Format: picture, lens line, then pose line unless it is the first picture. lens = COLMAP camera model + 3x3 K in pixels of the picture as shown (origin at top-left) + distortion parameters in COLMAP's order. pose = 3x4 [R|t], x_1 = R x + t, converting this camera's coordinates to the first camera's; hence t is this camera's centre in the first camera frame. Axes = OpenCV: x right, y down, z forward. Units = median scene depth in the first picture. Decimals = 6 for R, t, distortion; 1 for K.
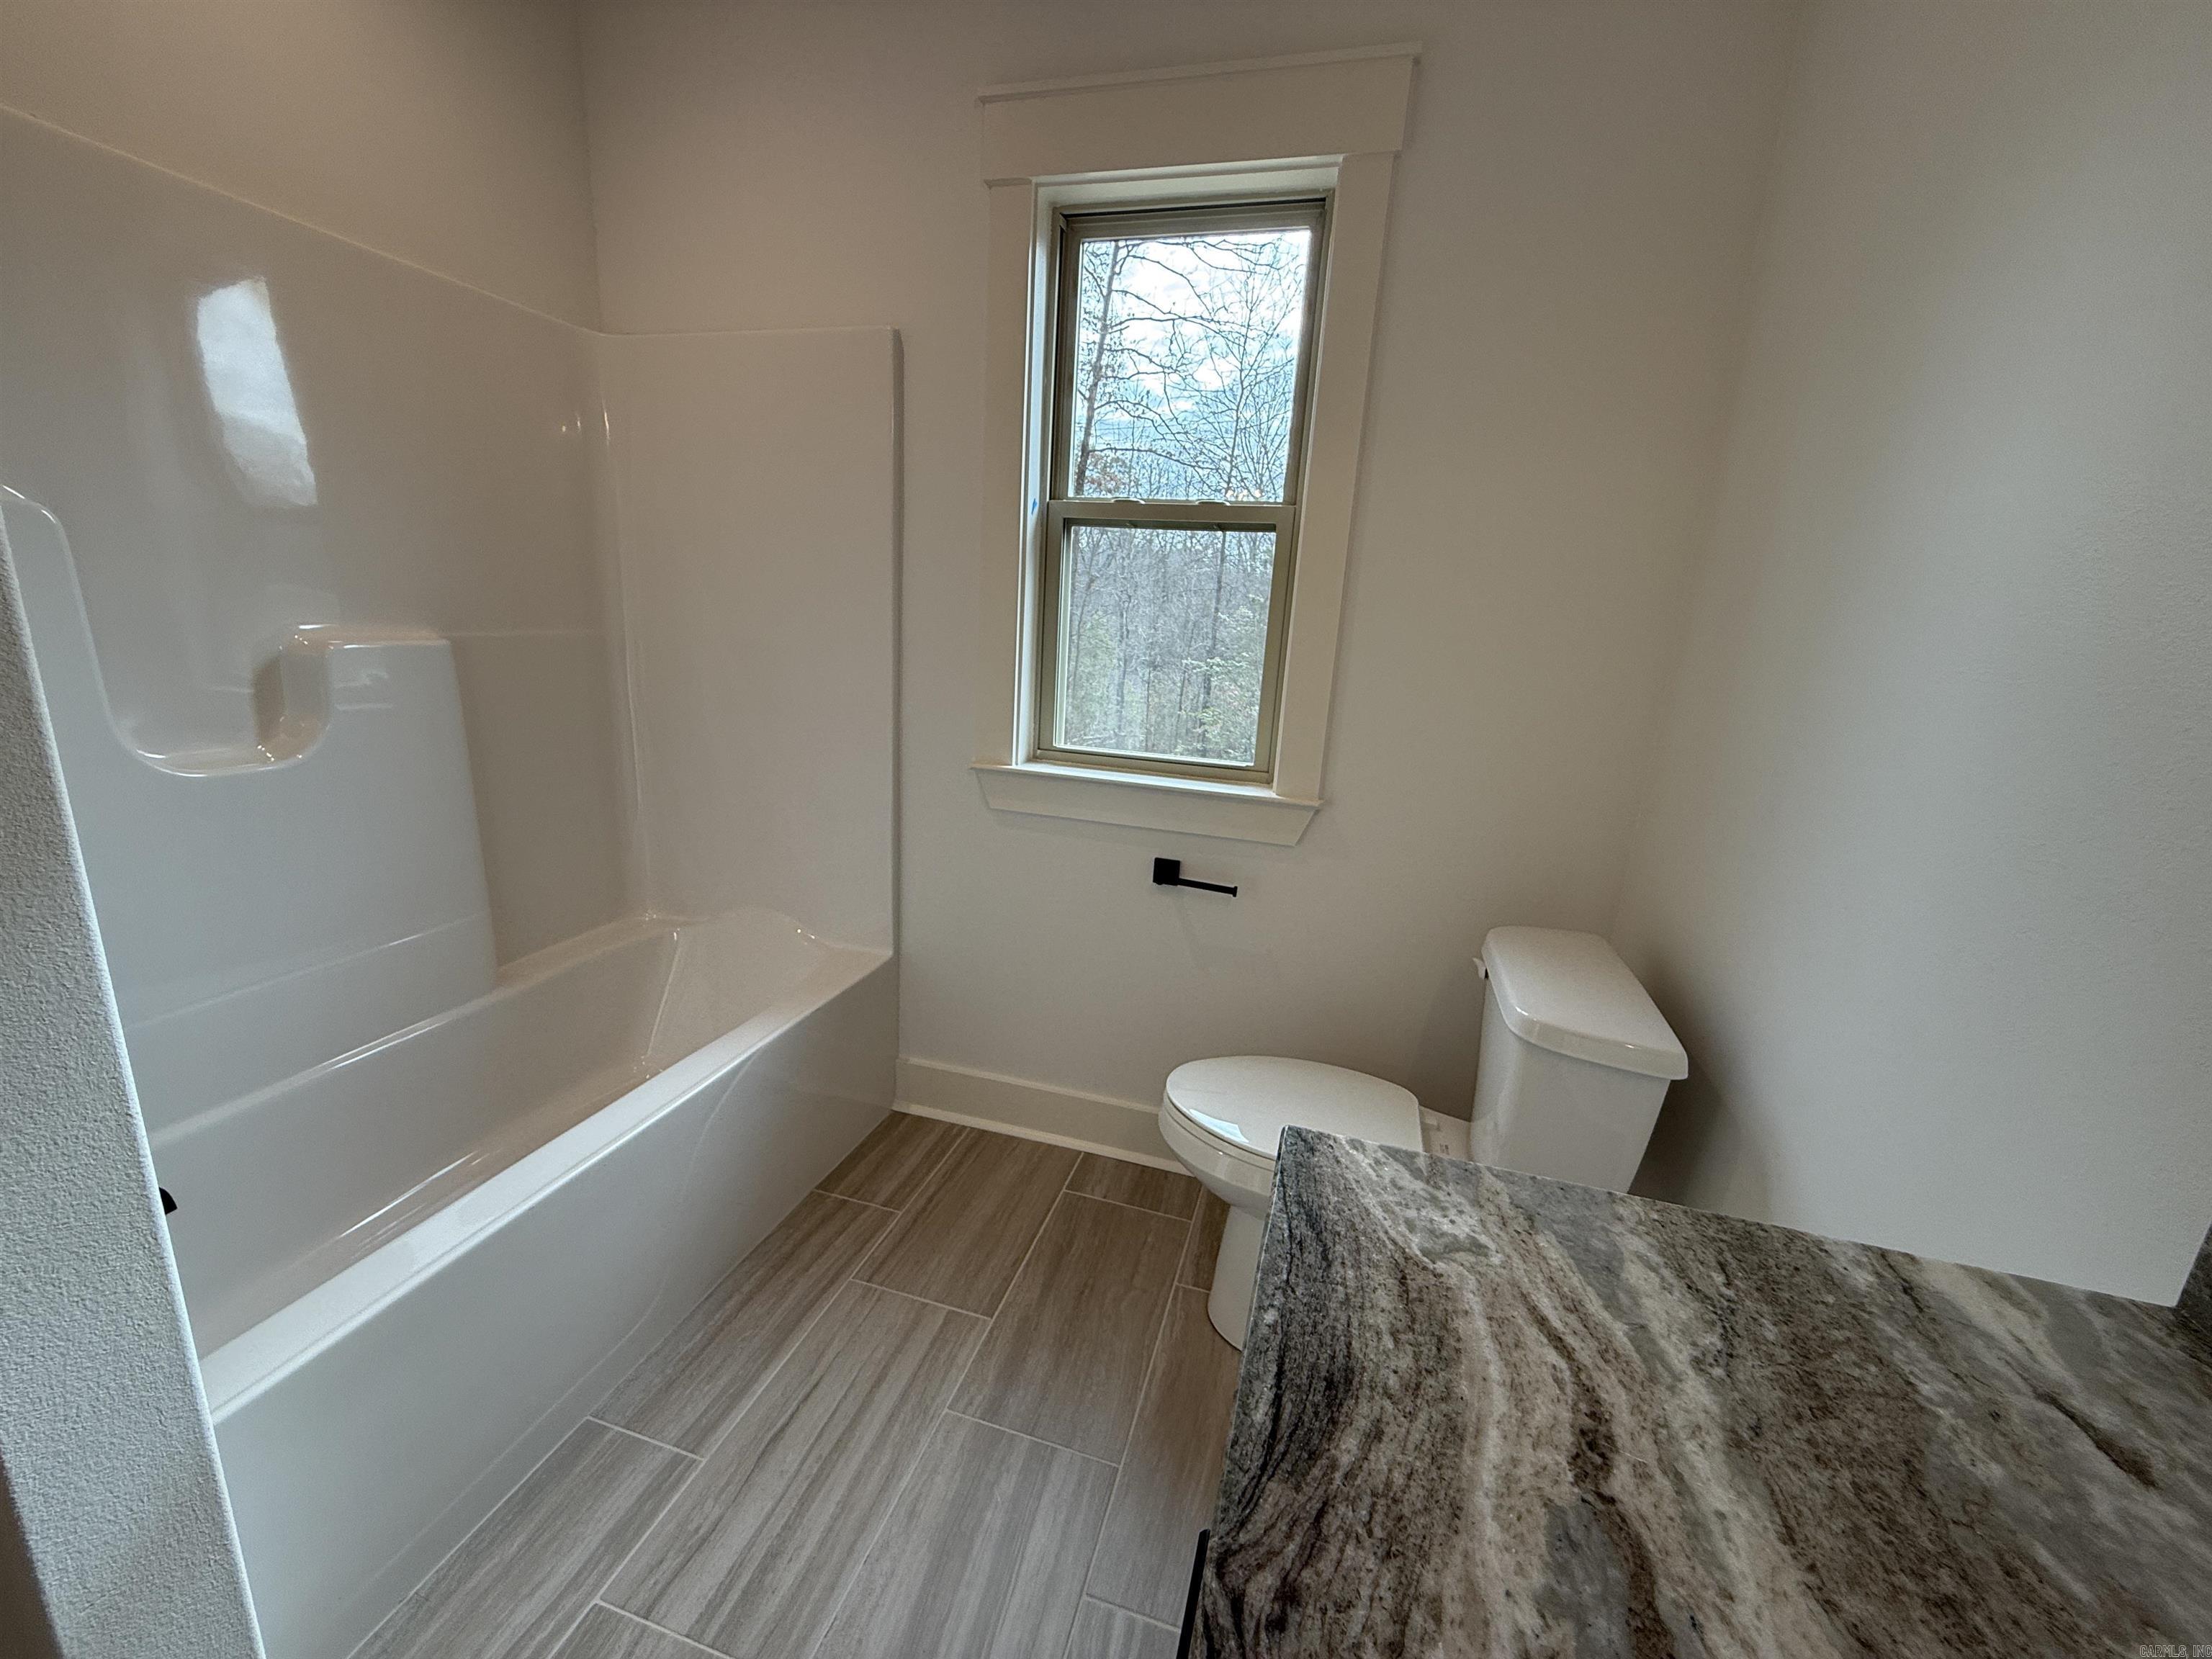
lens RADIAL K [[878.9, 0, 1107.8], [0, 878.9, 825.7], [0, 0, 1]] dist [0.000644, -0.000340]
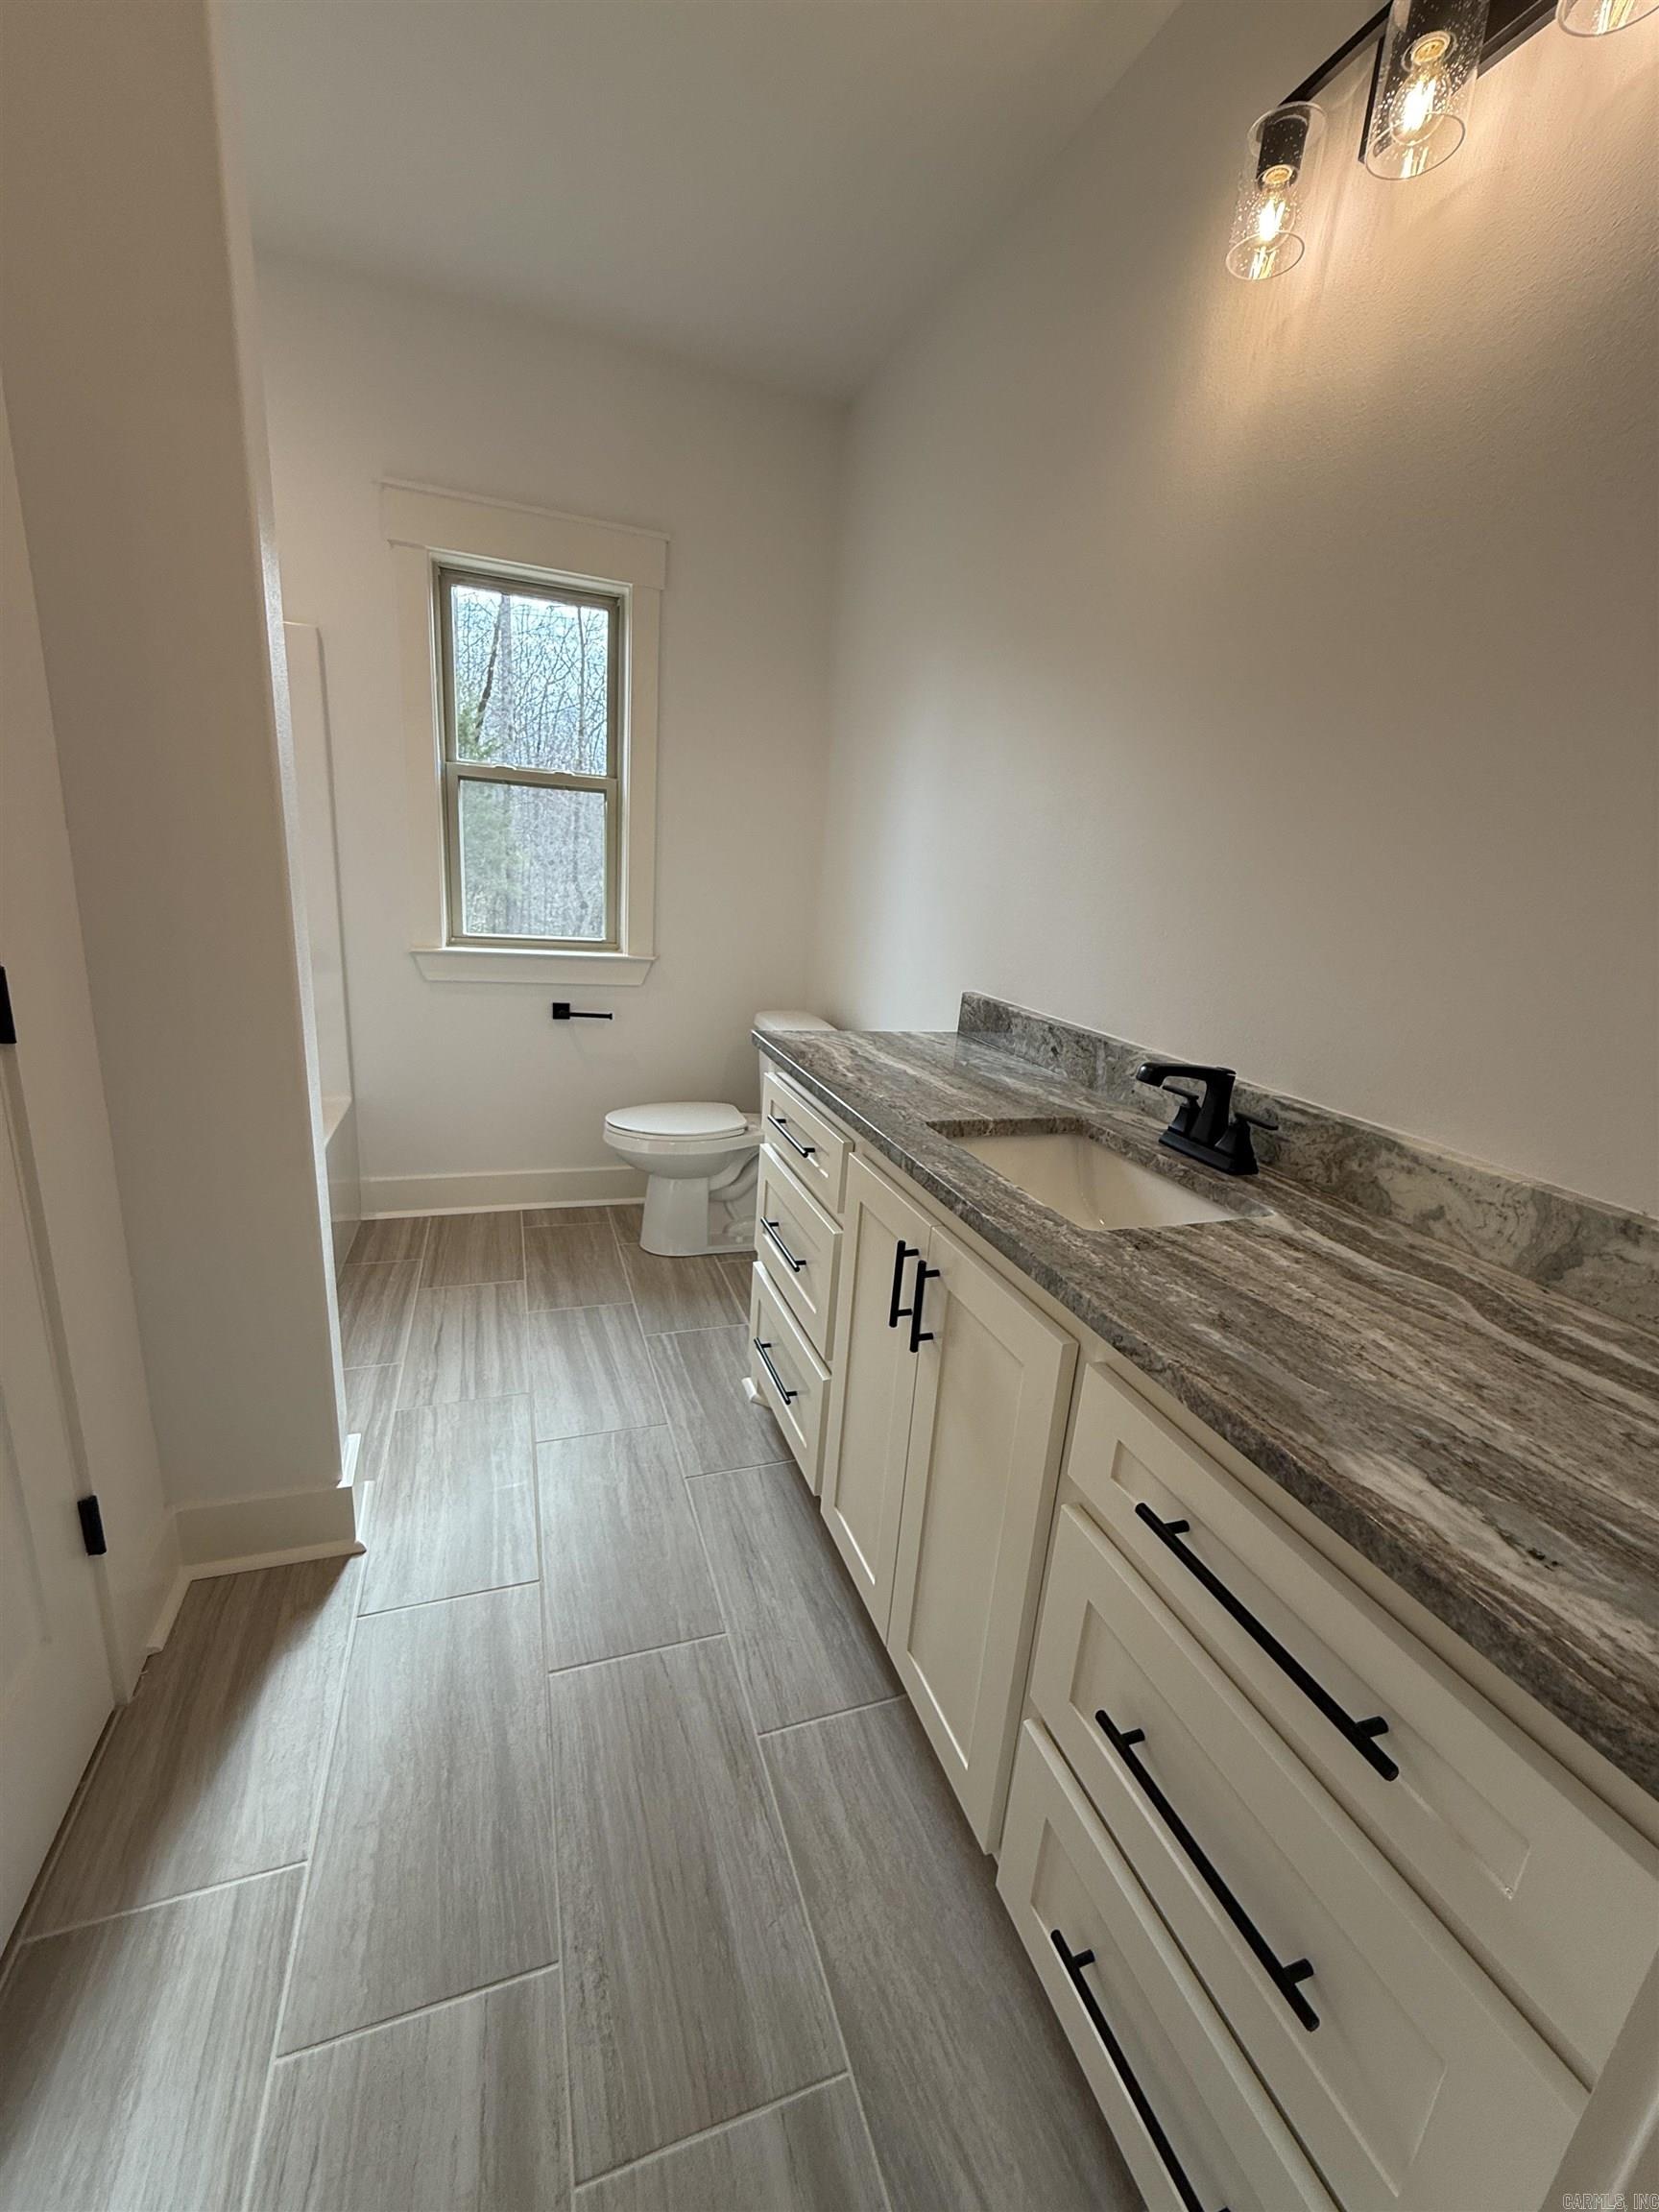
lens RADIAL K [[878.9, 0, 822.7], [0, 878.9, 1100.1], [0, 0, 1]] dist [0.000644, -0.000340]
pose [[0.811089, -0.149527, 0.565488, -0.479956], [0.114124, 0.988648, 0.097729, 0.113170], [-0.573682, -0.014731, 0.818946, -0.569348]]
